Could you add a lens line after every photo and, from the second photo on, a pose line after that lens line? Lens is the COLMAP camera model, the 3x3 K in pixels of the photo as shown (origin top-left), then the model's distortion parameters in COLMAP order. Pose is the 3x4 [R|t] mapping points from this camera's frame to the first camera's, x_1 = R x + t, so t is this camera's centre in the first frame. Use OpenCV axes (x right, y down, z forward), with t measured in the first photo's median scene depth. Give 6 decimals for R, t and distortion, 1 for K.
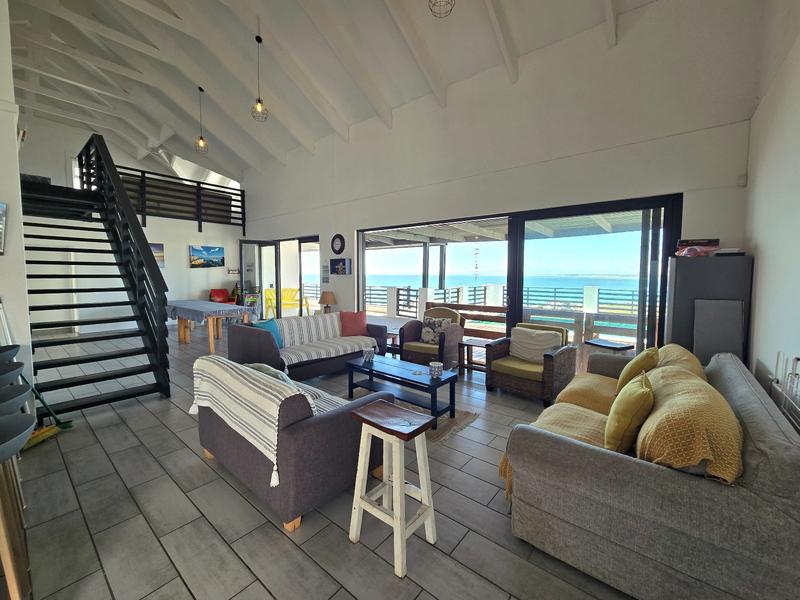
lens RADIAL K [[326.8, 0, 402.5], [0, 326.8, 296.1], [0, 0, 1]] dist [-0.003538, 0.002021]
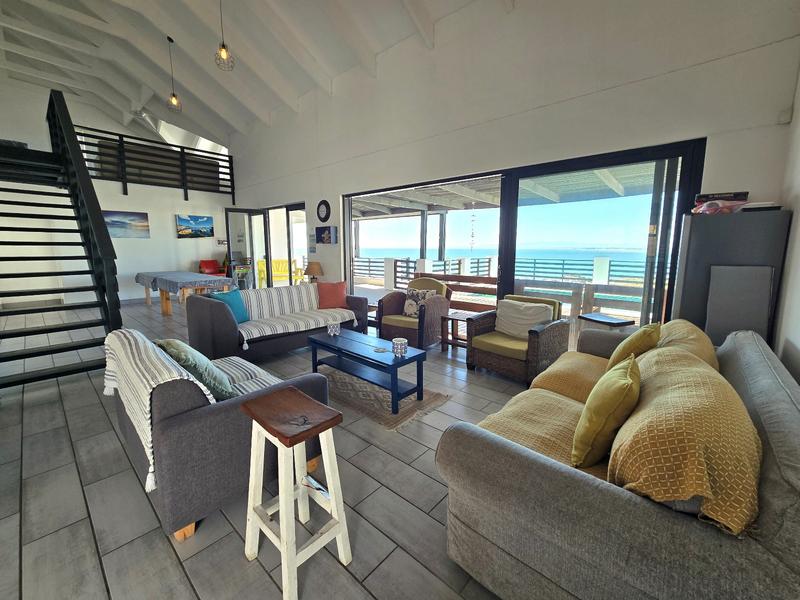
lens RADIAL K [[326.8, 0, 399.6], [0, 326.8, 294.0], [0, 0, 1]] dist [-0.003538, 0.002021]
pose [[0.999223, 0.003443, -0.039250, 0.103235], [-0.000521, 0.997242, 0.074223, 0.014676], [0.039397, -0.074145, 0.996469, 0.104211]]
